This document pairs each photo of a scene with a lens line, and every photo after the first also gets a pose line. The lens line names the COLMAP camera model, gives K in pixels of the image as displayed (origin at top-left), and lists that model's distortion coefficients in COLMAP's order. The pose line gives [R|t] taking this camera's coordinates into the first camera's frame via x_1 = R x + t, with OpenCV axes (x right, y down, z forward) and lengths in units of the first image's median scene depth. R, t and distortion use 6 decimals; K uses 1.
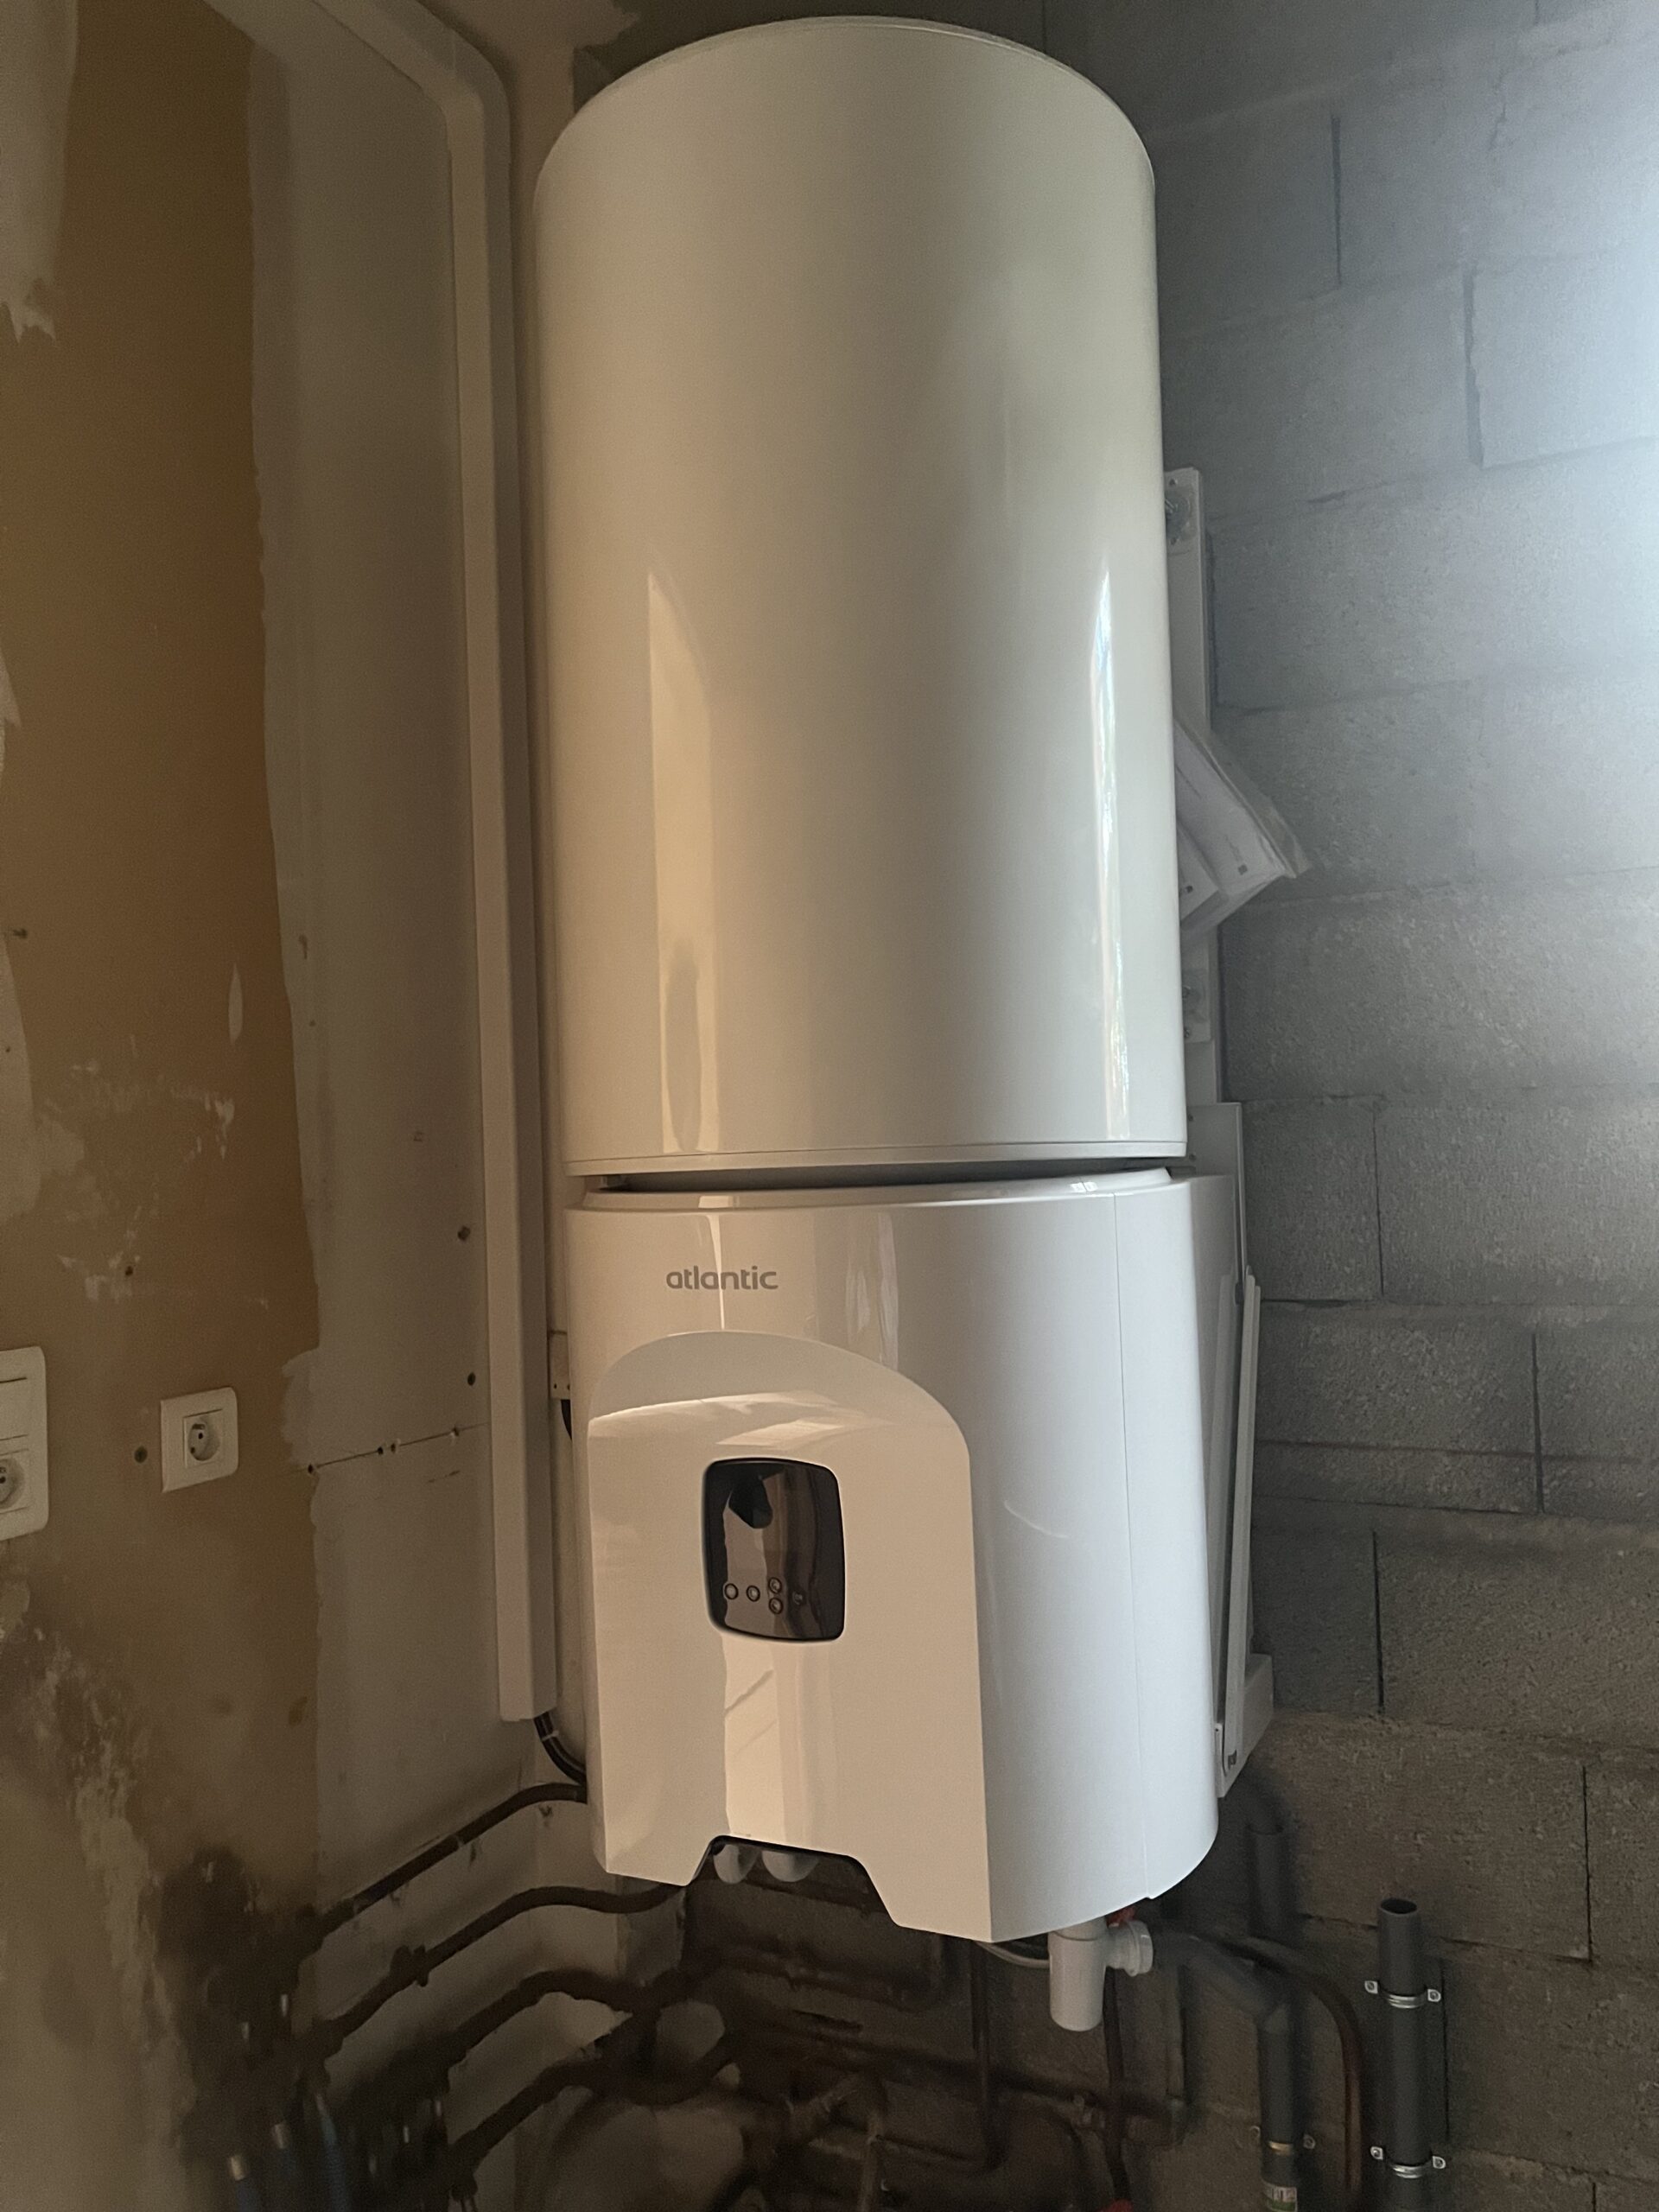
lens RADIAL K [[1670.9, 0, 829.5], [0, 1670.9, 1106.0], [0, 0, 1]] dist [0.043175, -0.030830]
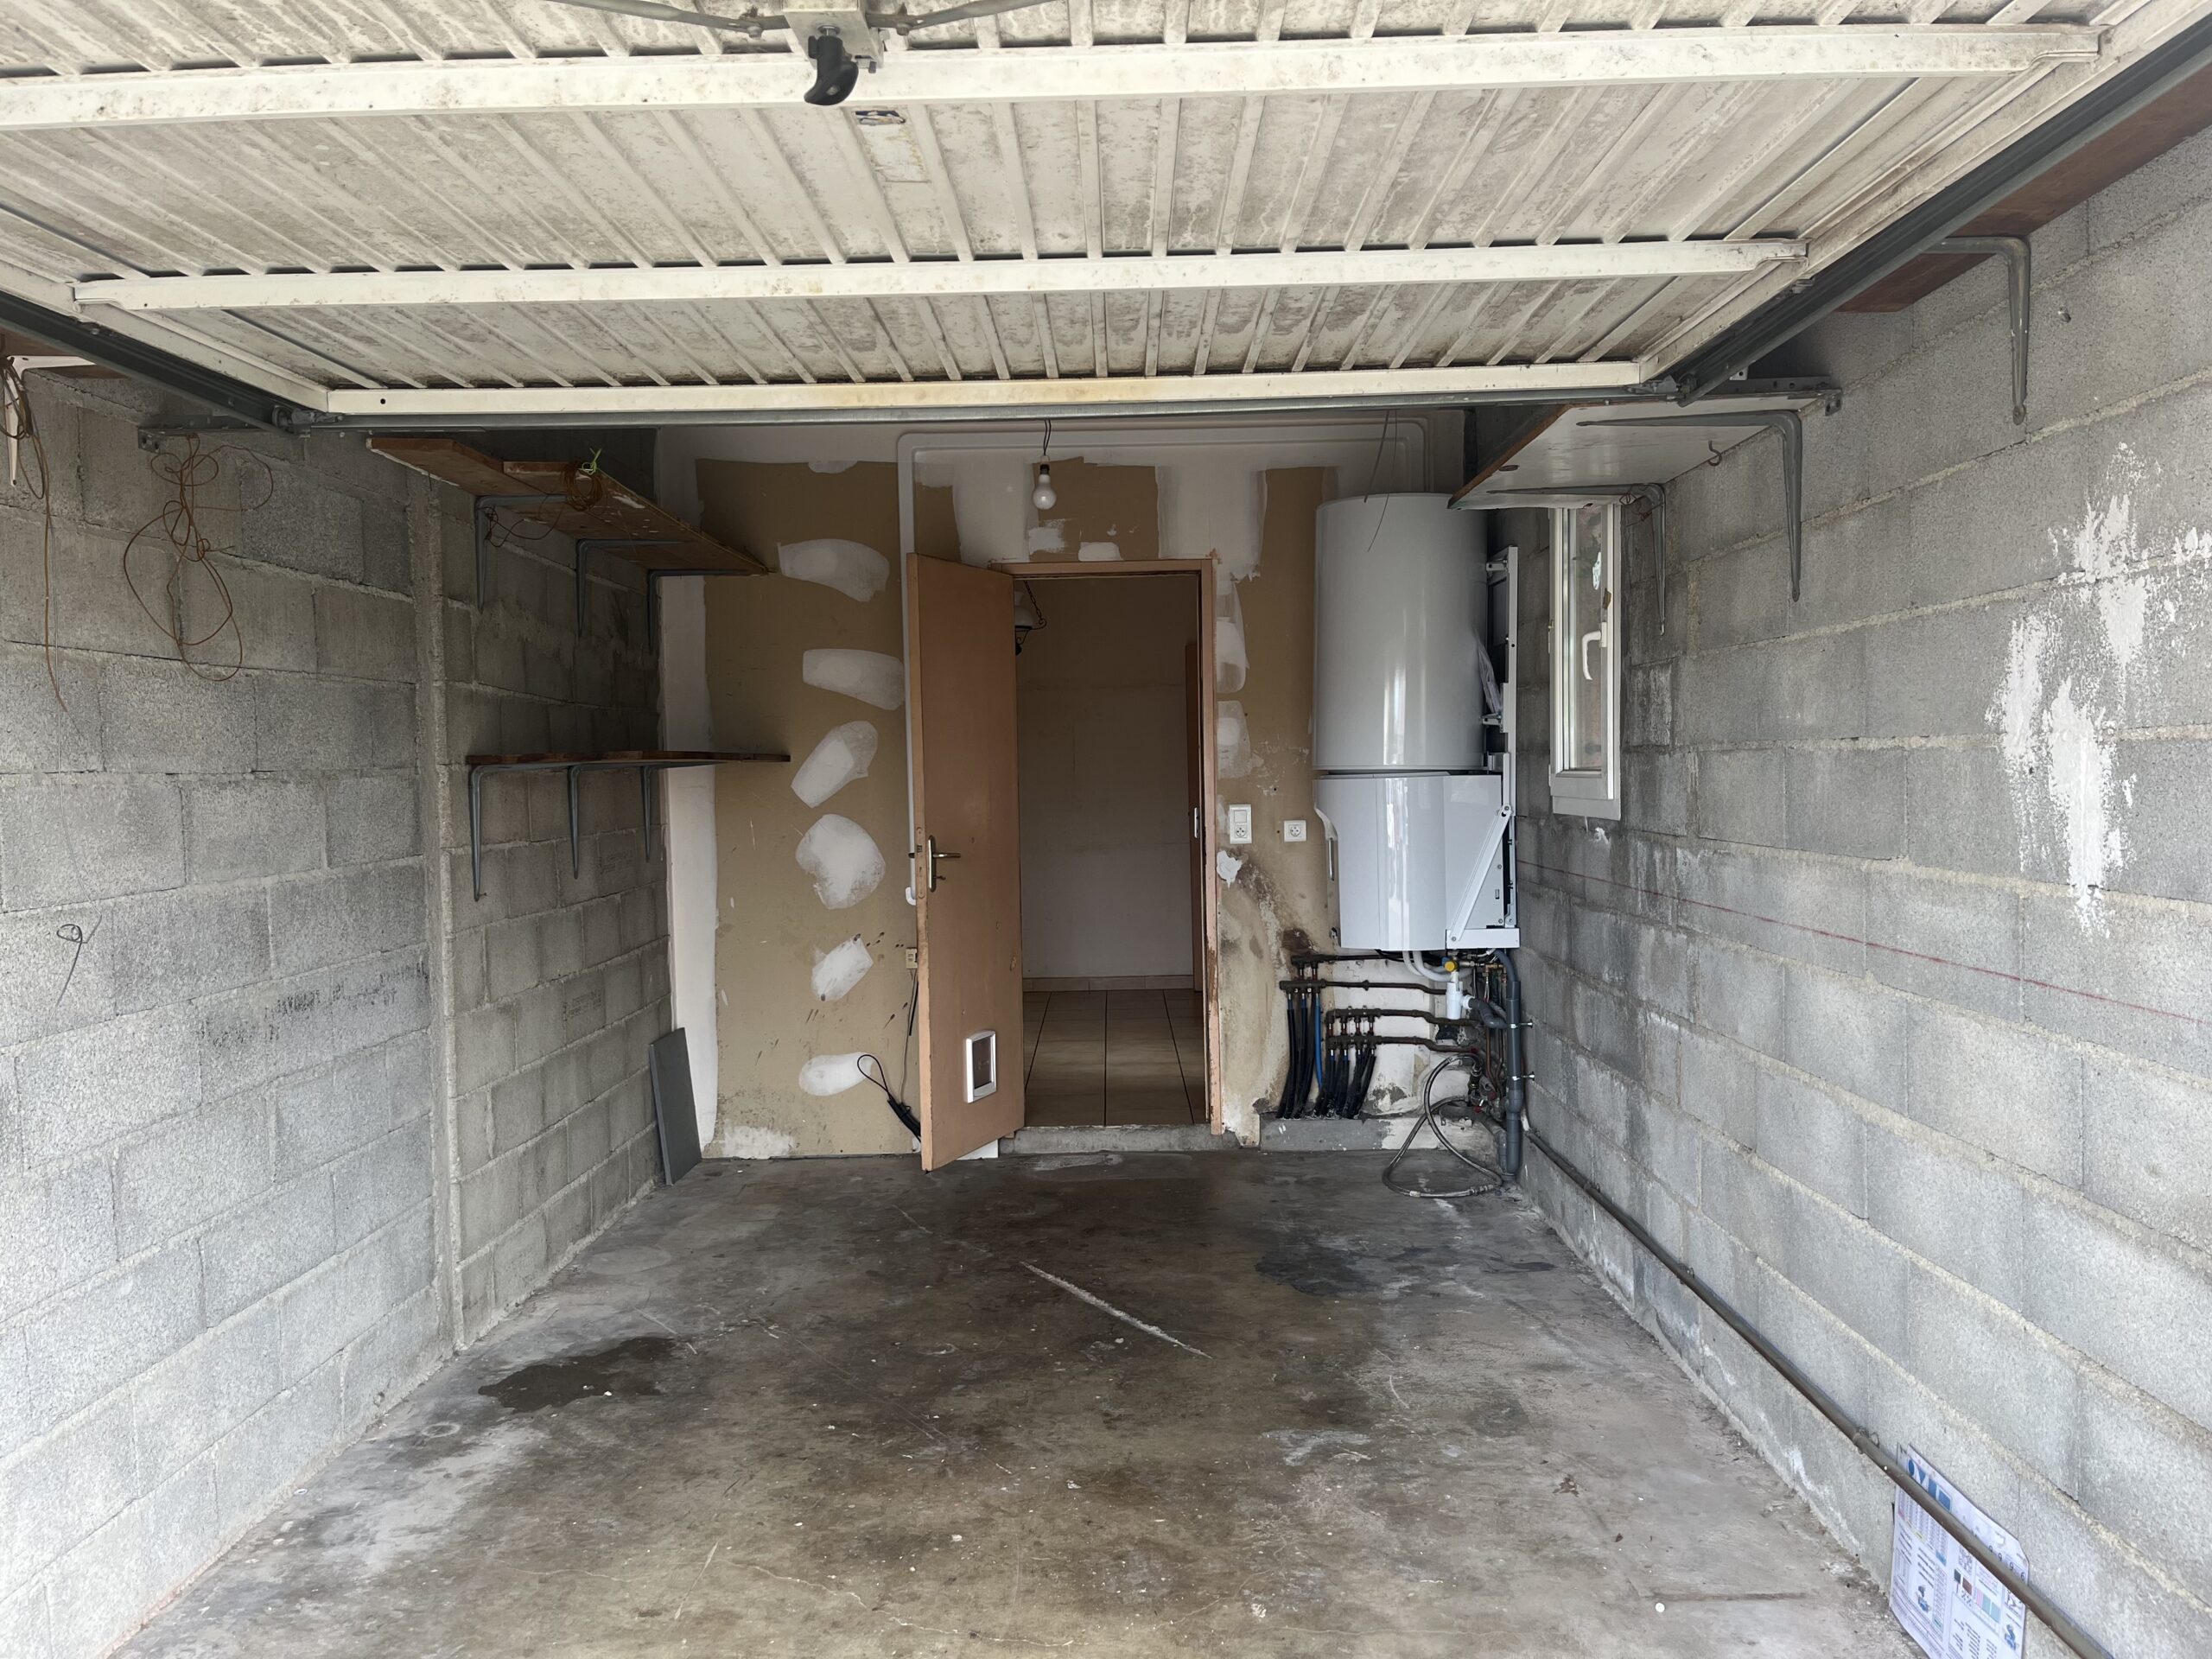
lens RADIAL K [[1670.9, 0, 1106.0], [0, 1670.9, 829.5], [0, 0, 1]] dist [0.043175, -0.030830]
pose [[0.421978, 0.063551, -0.904376, 3.615348], [0.016660, 0.996828, 0.077822, -0.153834], [0.906453, -0.047906, 0.419581, -1.318319]]
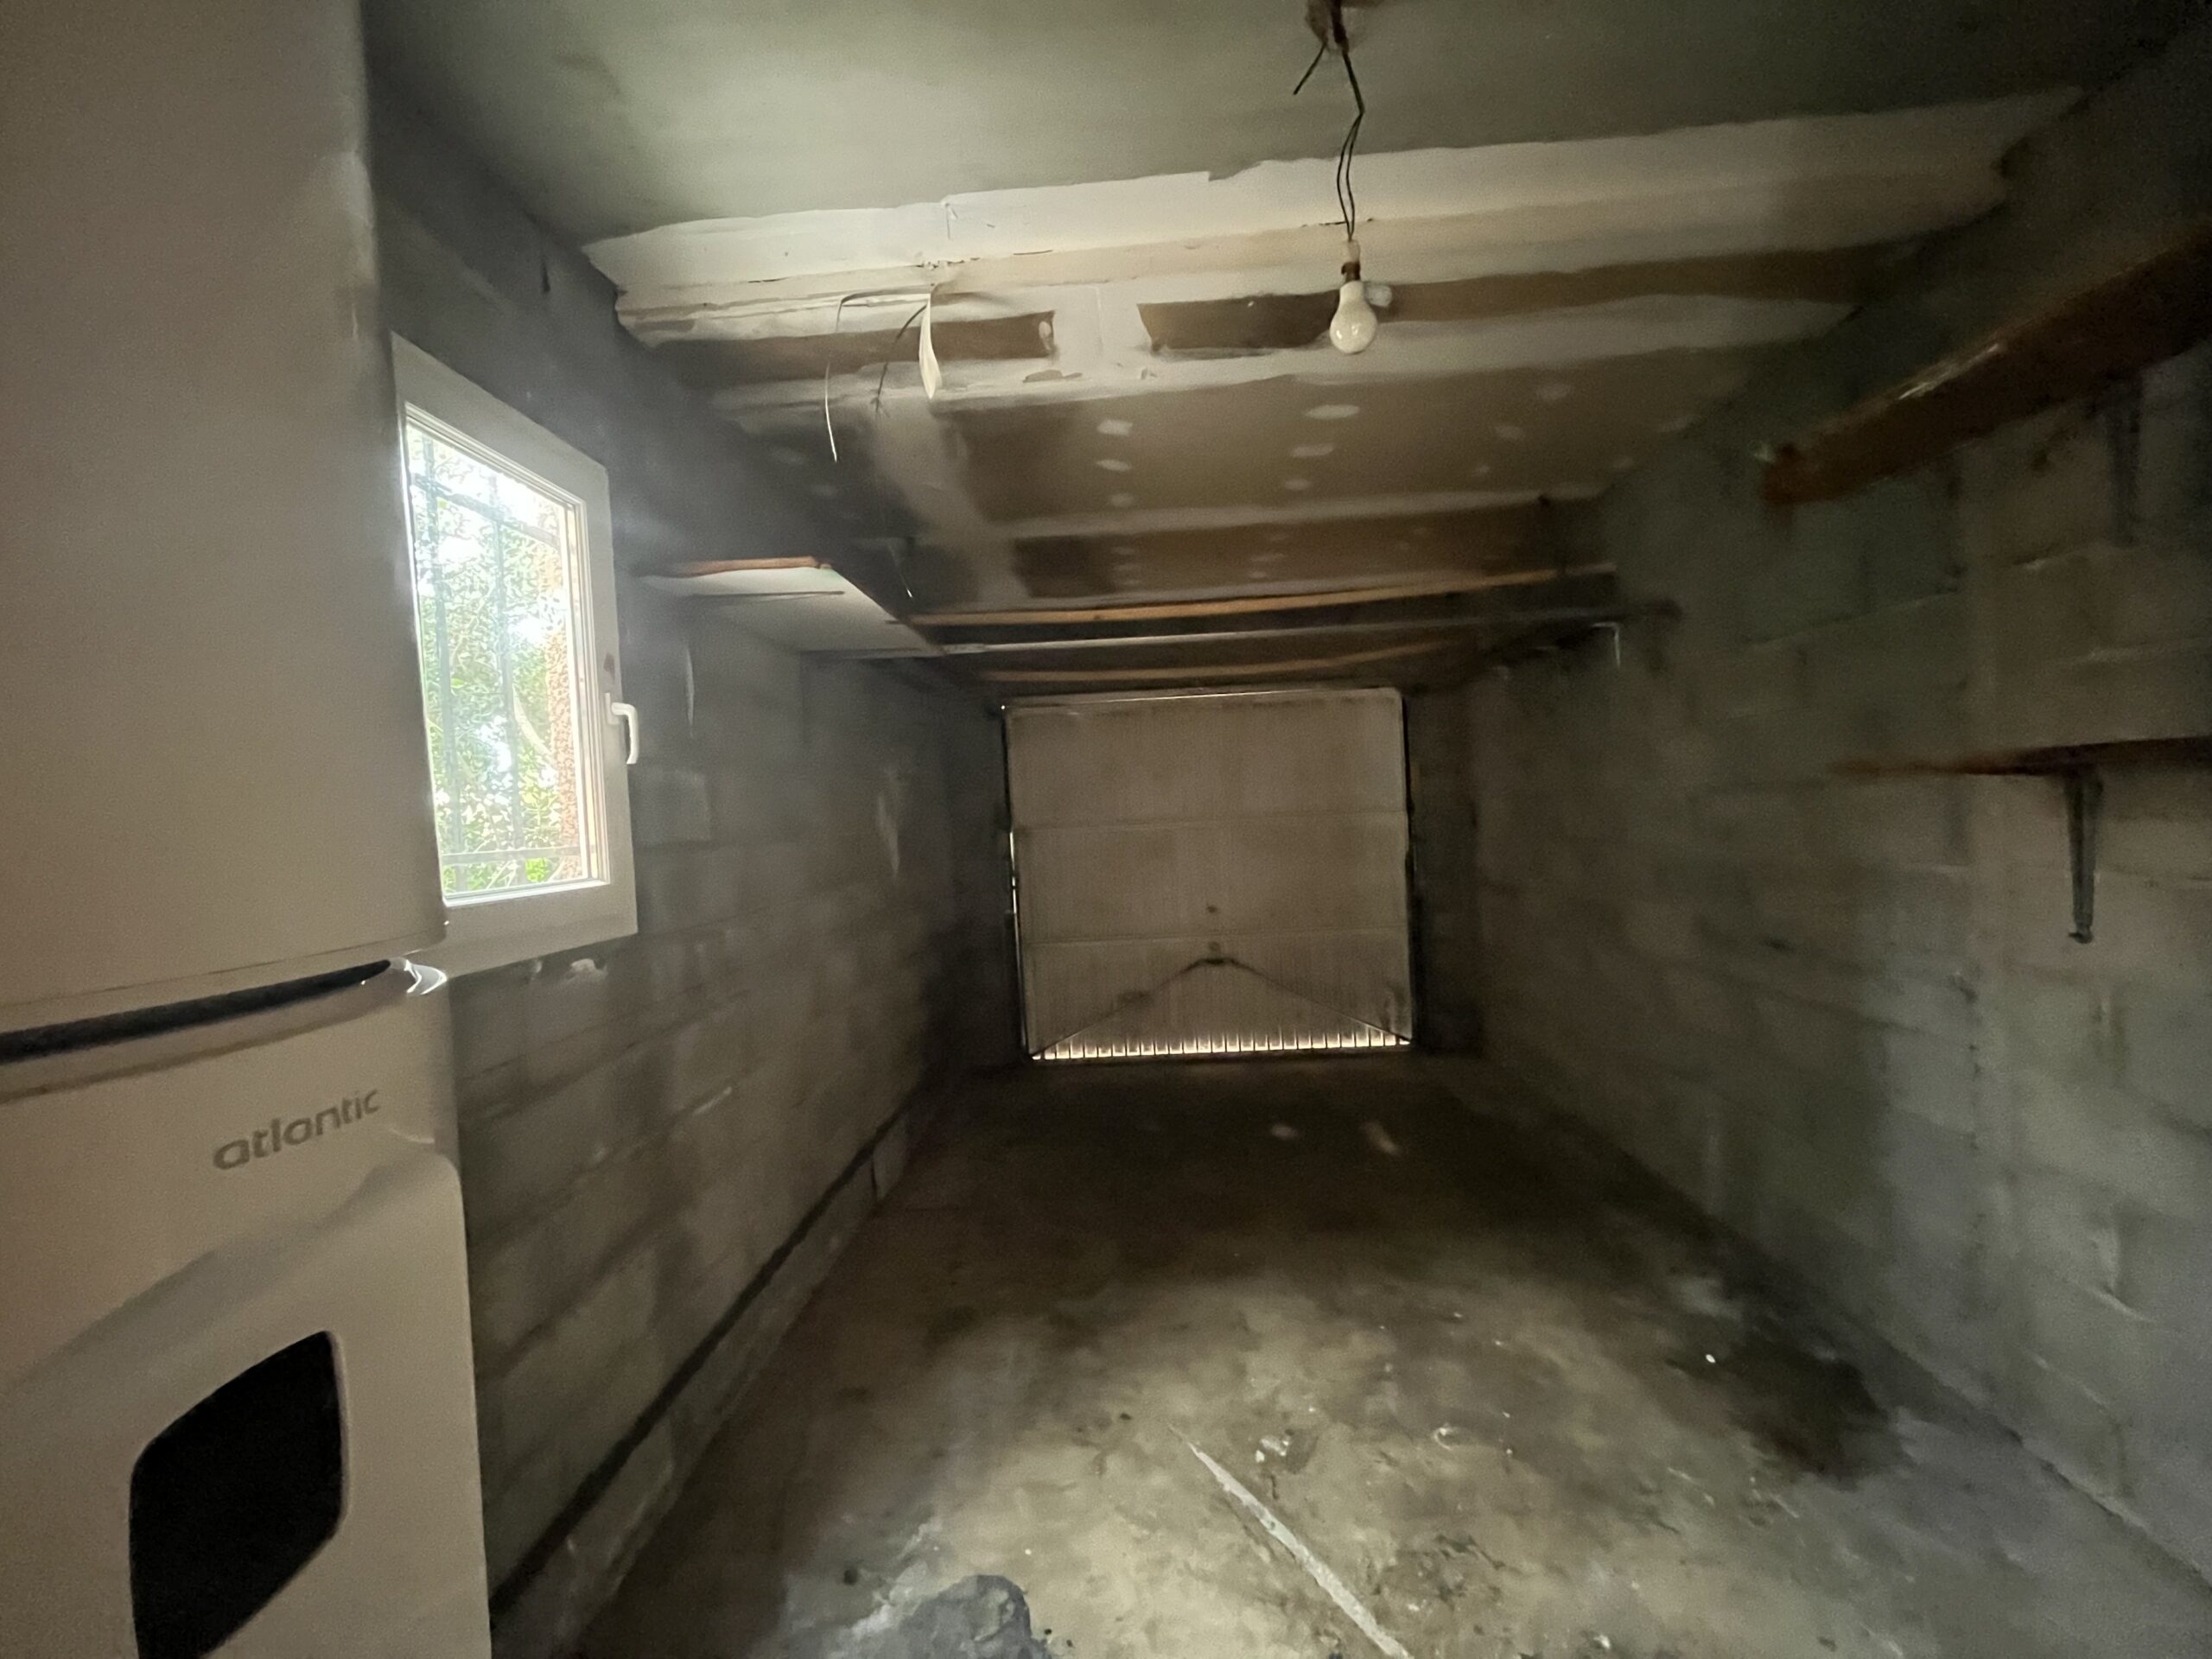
lens RADIAL K [[887.3, 0, 1106.0], [0, 887.3, 829.5], [0, 0, 1]] dist [0.001135, -0.000512]
pose [[-0.391020, 0.037409, 0.919622, -0.574197], [0.055417, 0.998318, -0.017048, -0.003258], [-0.918712, 0.044296, -0.392435, 0.809618]]
